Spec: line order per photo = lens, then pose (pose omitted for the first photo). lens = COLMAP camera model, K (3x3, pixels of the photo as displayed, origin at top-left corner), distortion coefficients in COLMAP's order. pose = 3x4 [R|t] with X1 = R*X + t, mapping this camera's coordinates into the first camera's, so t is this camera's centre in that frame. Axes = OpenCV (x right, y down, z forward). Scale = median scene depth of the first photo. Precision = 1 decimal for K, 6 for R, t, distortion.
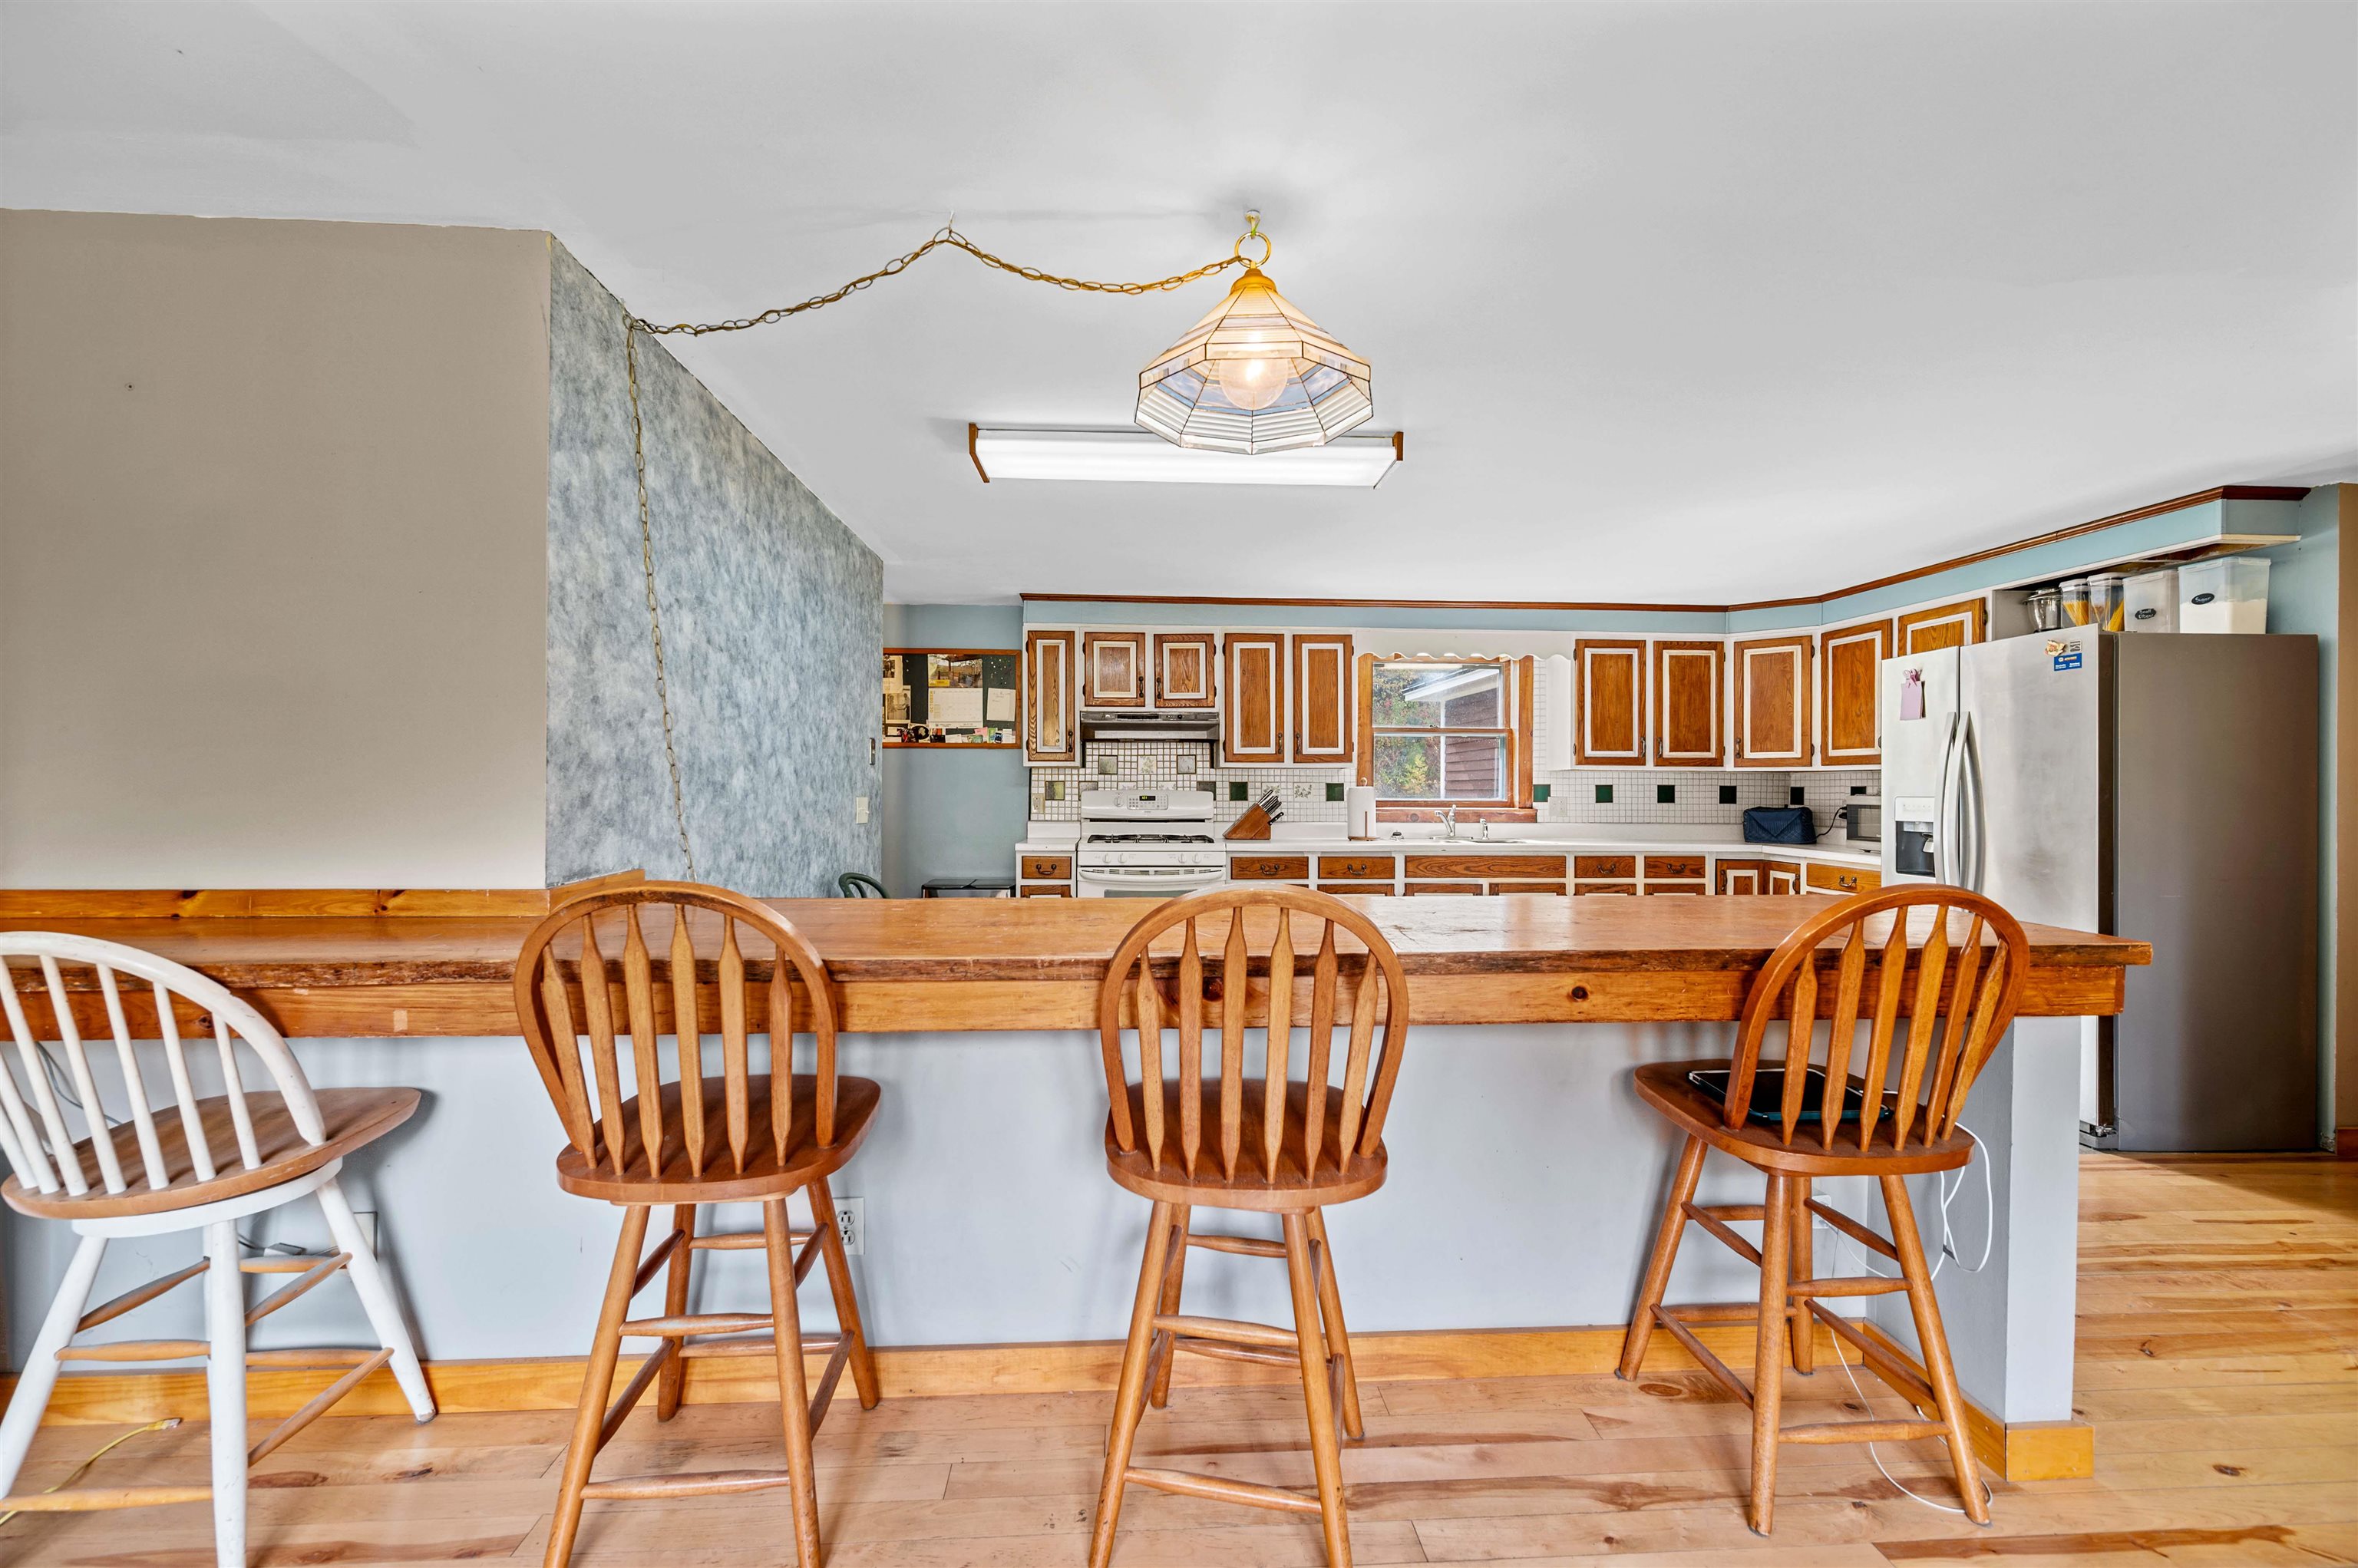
lens RADIAL K [[940.2, 0, 1171.8], [0, 940.2, 794.8], [0, 0, 1]] dist [-0.000788, -0.000022]
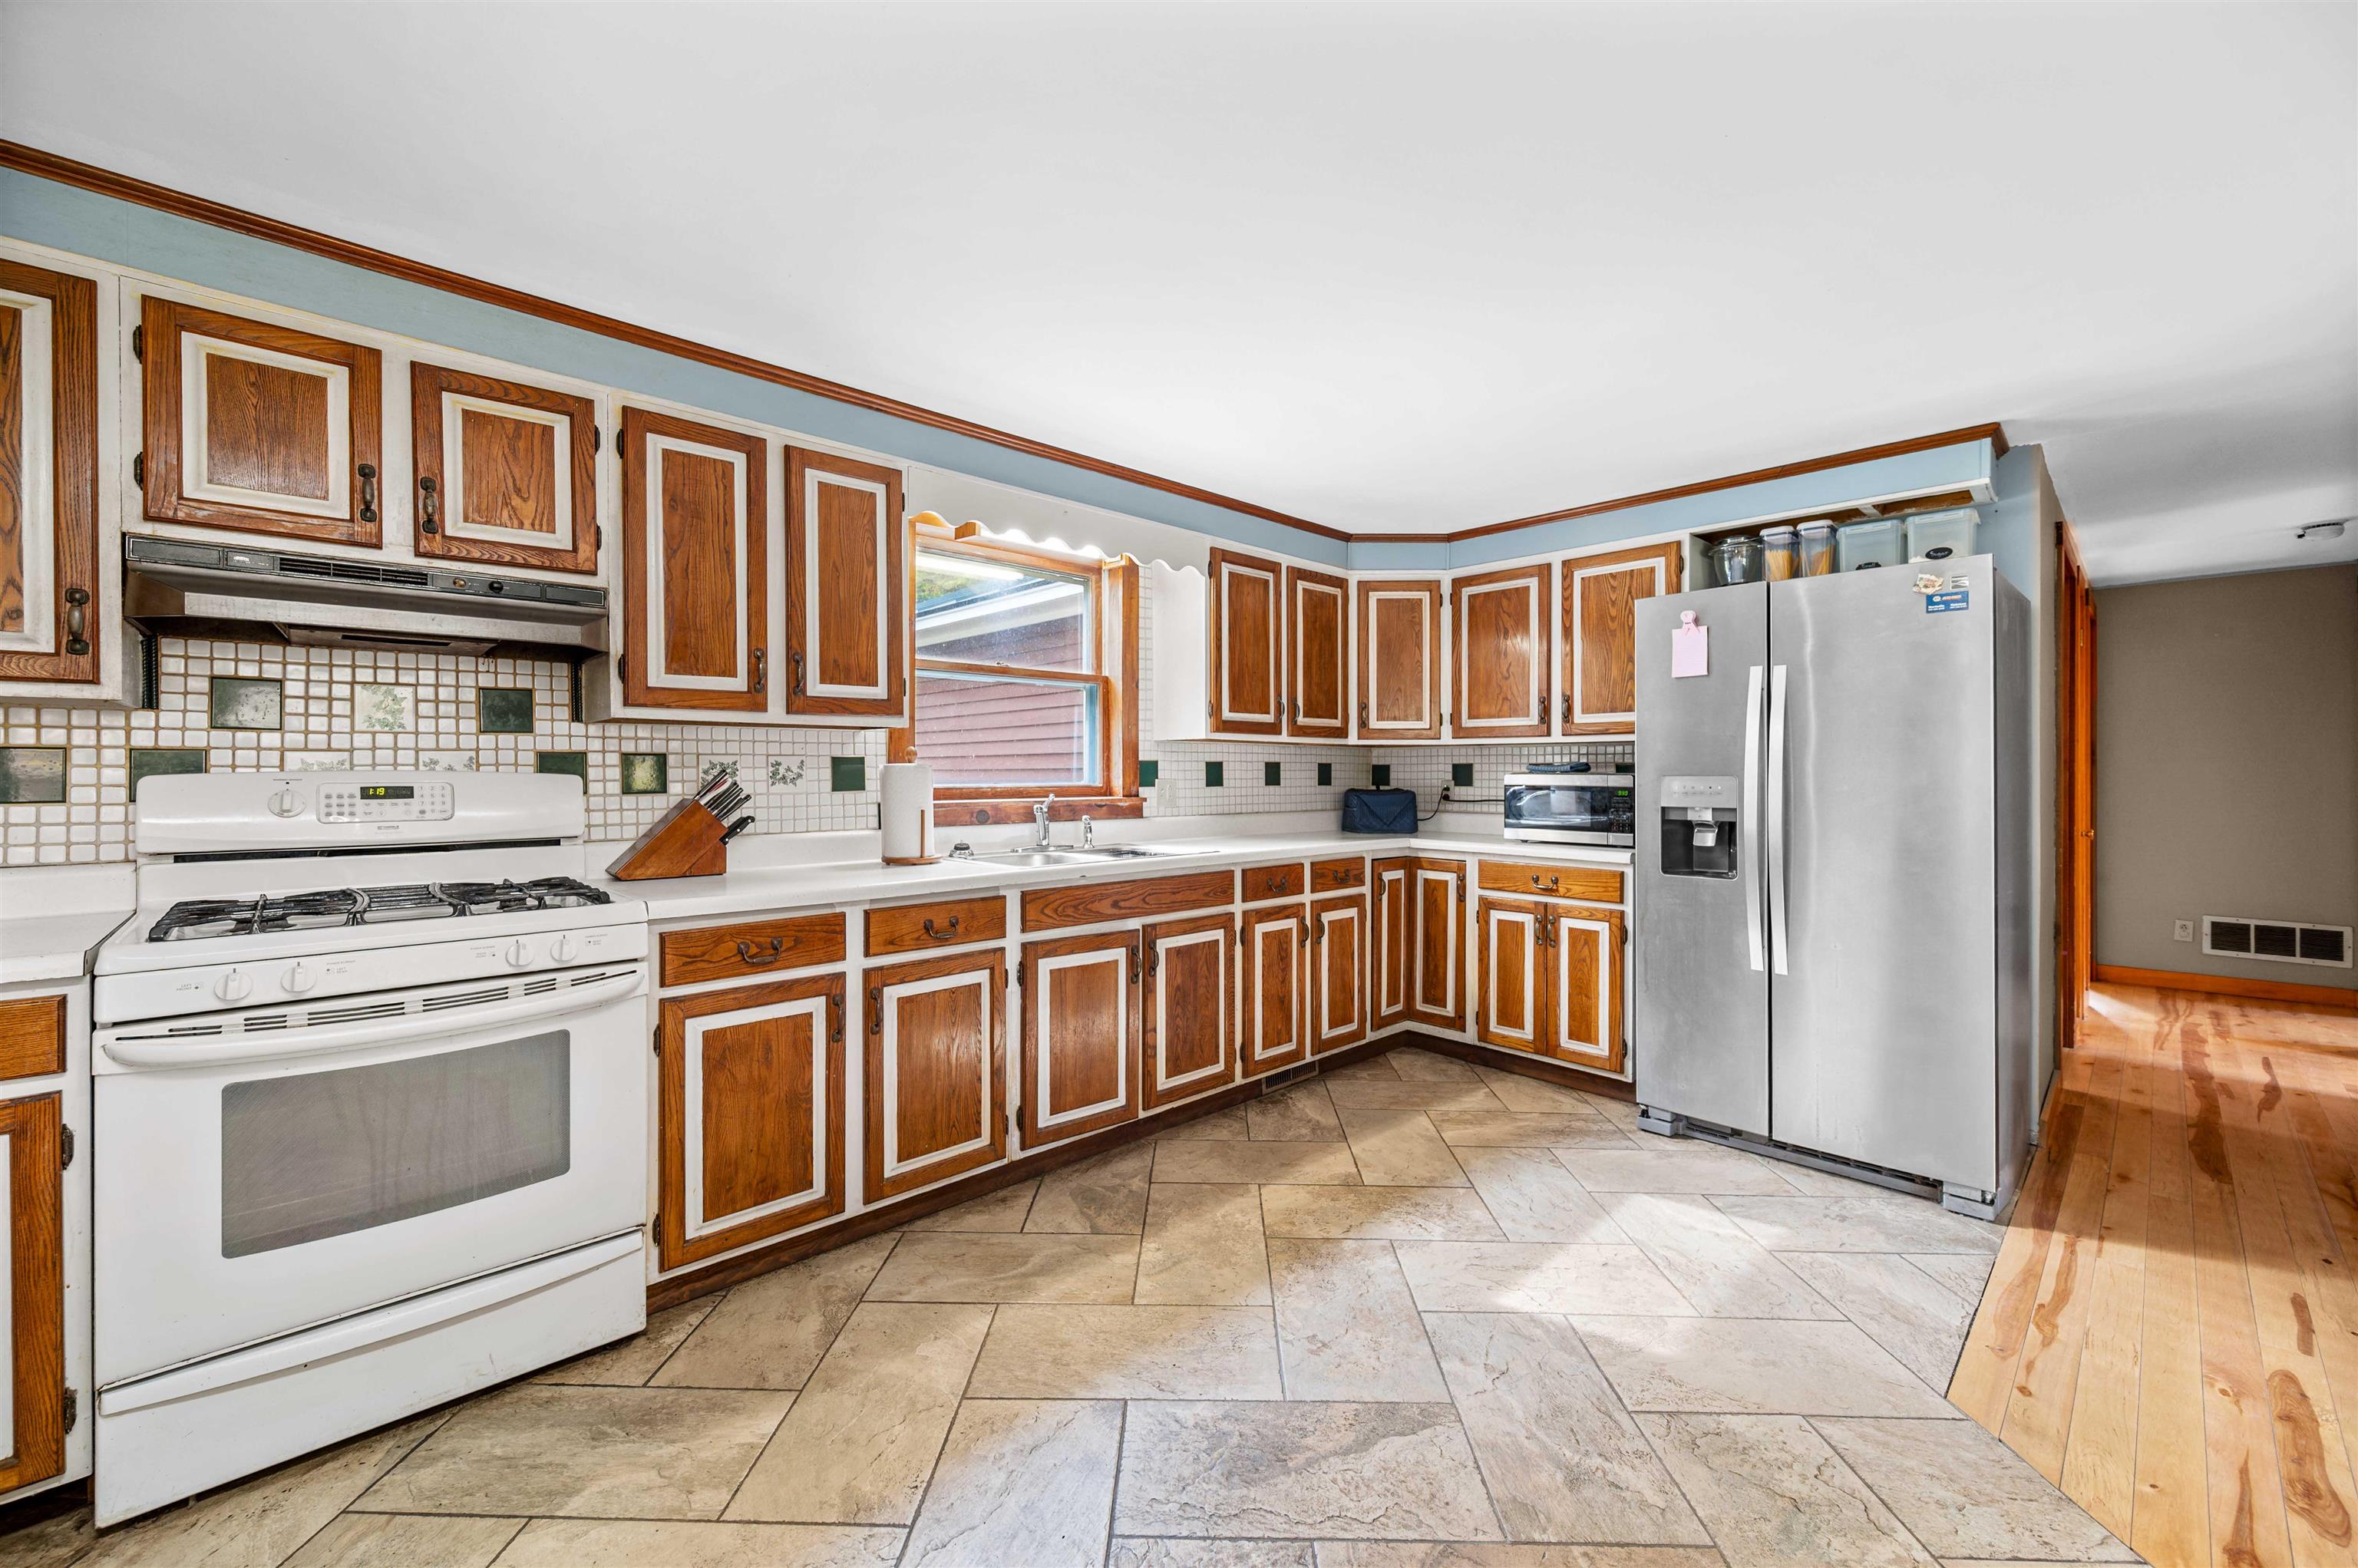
lens RADIAL K [[940.2, 0, 1180.2], [0, 940.2, 769.9], [0, 0, 1]] dist [-0.000788, -0.000022]
pose [[0.765744, -0.003112, 0.643138, -0.025507], [0.007225, 0.999967, -0.003764, -0.001877], [-0.643105, 0.007529, 0.765741, 0.505545]]
